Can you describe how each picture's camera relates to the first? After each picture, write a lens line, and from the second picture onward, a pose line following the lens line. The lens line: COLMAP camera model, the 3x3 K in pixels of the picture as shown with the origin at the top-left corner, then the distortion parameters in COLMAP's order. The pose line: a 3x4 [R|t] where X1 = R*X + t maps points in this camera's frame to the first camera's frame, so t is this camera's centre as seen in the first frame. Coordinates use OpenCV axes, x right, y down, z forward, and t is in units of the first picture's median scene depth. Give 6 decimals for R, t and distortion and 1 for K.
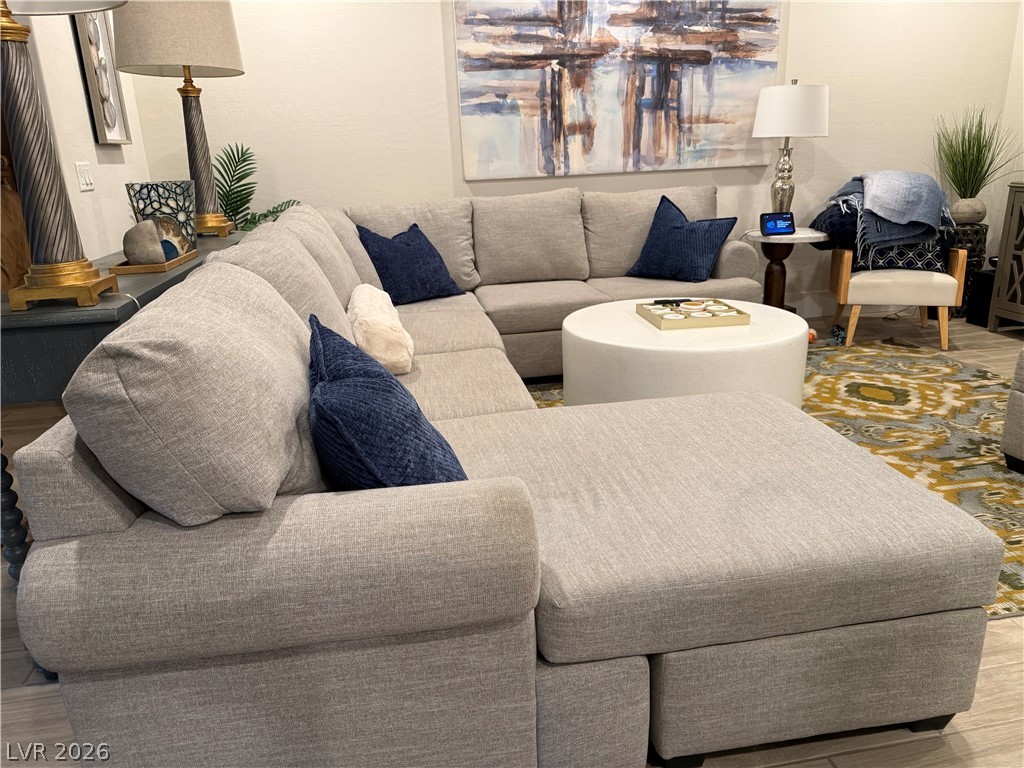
lens RADIAL K [[726.5, 0, 508.9], [0, 726.5, 384.1], [0, 0, 1]] dist [0.103689, -0.166073]
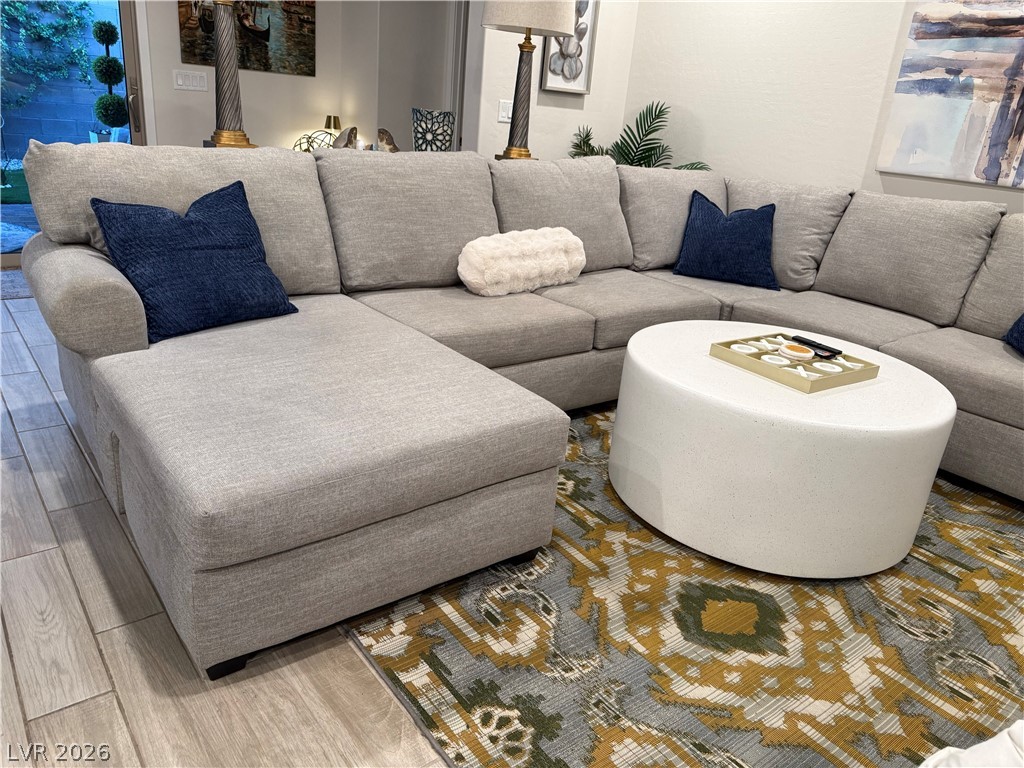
lens RADIAL K [[739.0, 0, 512.0], [0, 739.0, 384.0], [0, 0, 1]] dist [0.003014, -0.000468]
pose [[0.462058, 0.384594, -0.799118, 0.531735], [-0.365149, 0.903655, 0.223772, -0.101358], [0.808188, 0.188401, 0.557976, 0.257475]]
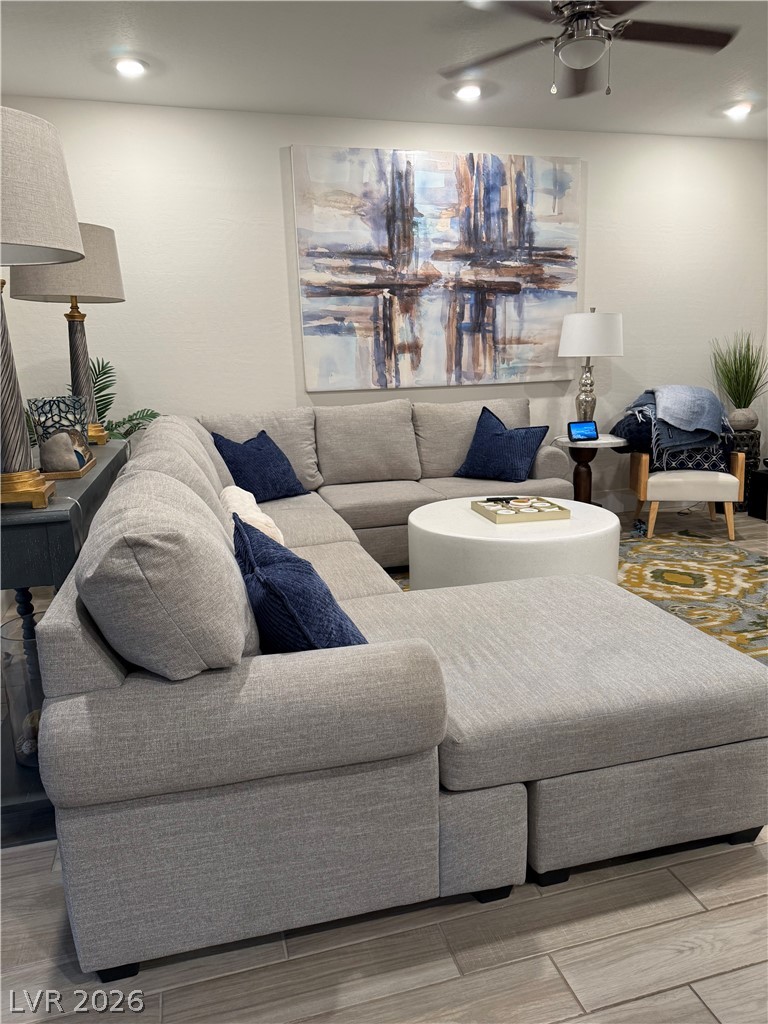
lens RADIAL K [[722.8, 0, 384.0], [0, 722.8, 512.0], [0, 0, 1]] dist [0.173948, -0.343299]
pose [[0.995371, -0.010401, 0.095546, -0.053131], [0.019521, 0.995285, -0.095013, 0.008616], [-0.094107, 0.096438, 0.990880, -0.083138]]
